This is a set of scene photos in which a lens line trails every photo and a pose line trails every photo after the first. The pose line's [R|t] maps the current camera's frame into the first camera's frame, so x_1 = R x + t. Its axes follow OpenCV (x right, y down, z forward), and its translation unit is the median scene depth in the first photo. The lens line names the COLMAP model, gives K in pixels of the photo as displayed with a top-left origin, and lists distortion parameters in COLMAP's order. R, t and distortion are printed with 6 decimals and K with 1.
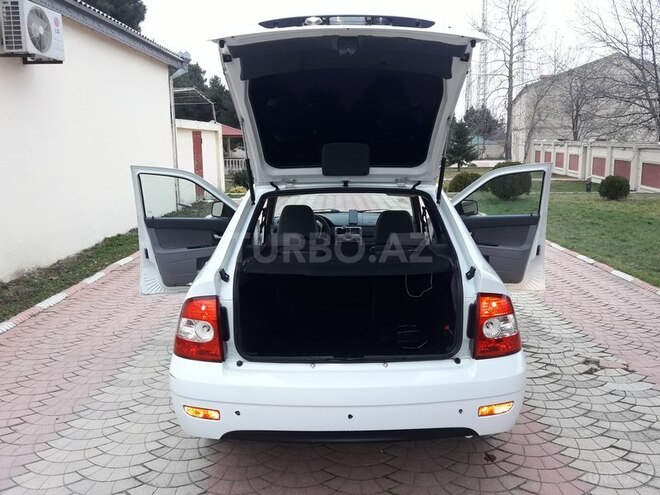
lens RADIAL K [[548.4, 0, 350.0], [0, 548.4, 232.4], [0, 0, 1]] dist [0.061589, -0.130502]
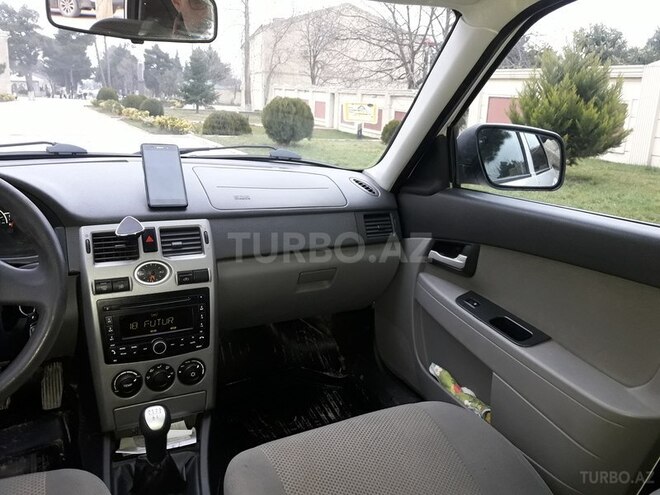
lens RADIAL K [[548.4, 0, 350.0], [0, 548.4, 232.4], [0, 0, 1]] dist [0.061589, -0.130502]
pose [[0.885704, -0.060387, 0.460307, -0.030962], [0.017982, 0.995223, 0.095962, -0.024302], [-0.463903, -0.076717, 0.882558, 0.708514]]
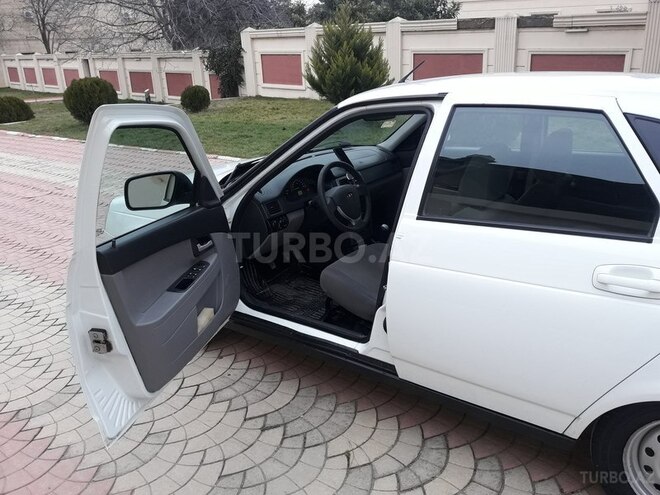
lens RADIAL K [[548.4, 0, 350.0], [0, 548.4, 232.4], [0, 0, 1]] dist [0.061589, -0.130502]
pose [[0.596757, -0.267547, 0.756505, -0.468195], [0.153035, 0.963420, 0.220006, -0.079905], [-0.787694, -0.015518, 0.615872, 0.557773]]
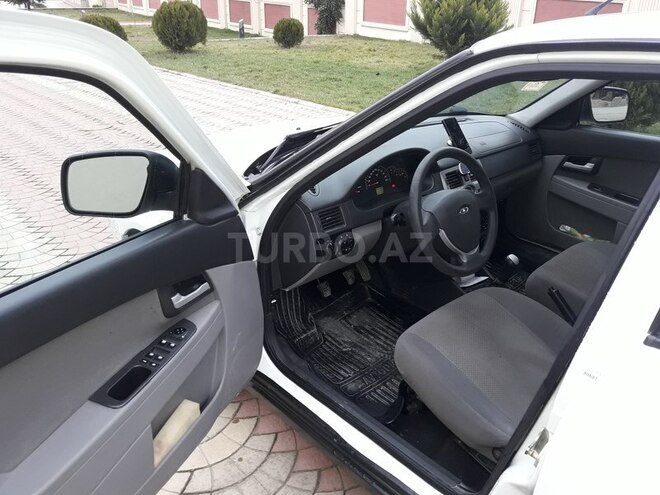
lens RADIAL K [[548.4, 0, 350.0], [0, 548.4, 232.4], [0, 0, 1]] dist [0.061589, -0.130502]
pose [[0.730684, -0.254771, 0.633398, -0.306034], [0.078079, 0.952859, 0.293196, -0.081301], [-0.678237, -0.164778, 0.716131, 0.702476]]
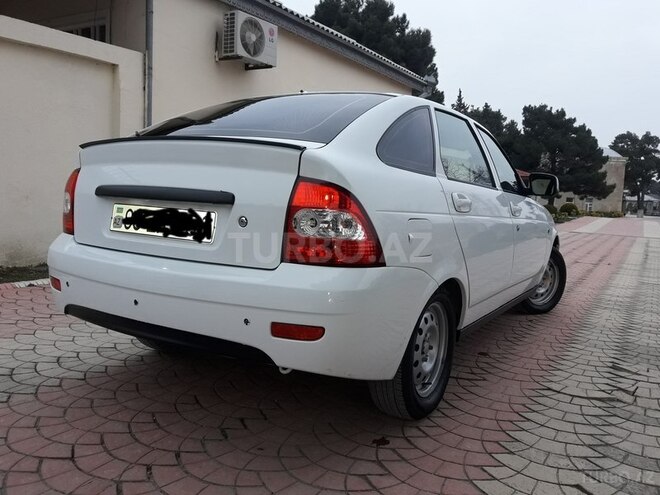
lens RADIAL K [[555.0, 0, 350.1], [0, 555.0, 232.7], [0, 0, 1]] dist [0.038820, -0.105303]
pose [[0.857942, 0.086162, -0.506470, 0.319595], [-0.132151, 0.989675, -0.055493, 0.102246], [0.496459, 0.114540, 0.860470, 0.178898]]
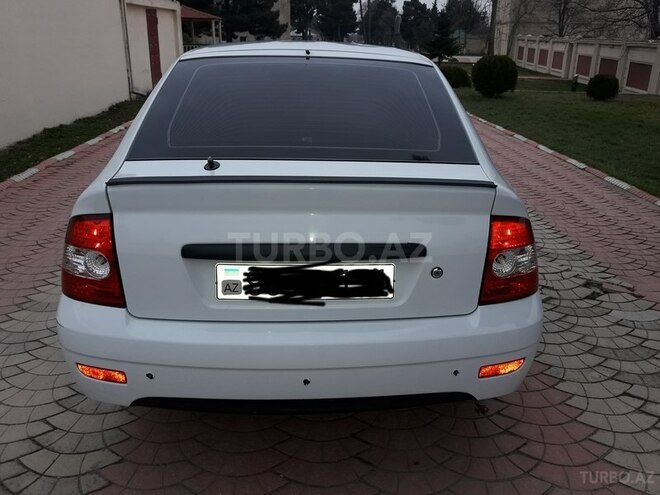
lens RADIAL K [[548.4, 0, 350.0], [0, 548.4, 232.4], [0, 0, 1]] dist [0.061589, -0.130502]
pose [[0.998670, 0.013425, 0.049789, 0.008243], [-0.022297, 0.983015, 0.182167, 0.003051], [-0.046498, -0.183035, 0.982006, 0.142808]]
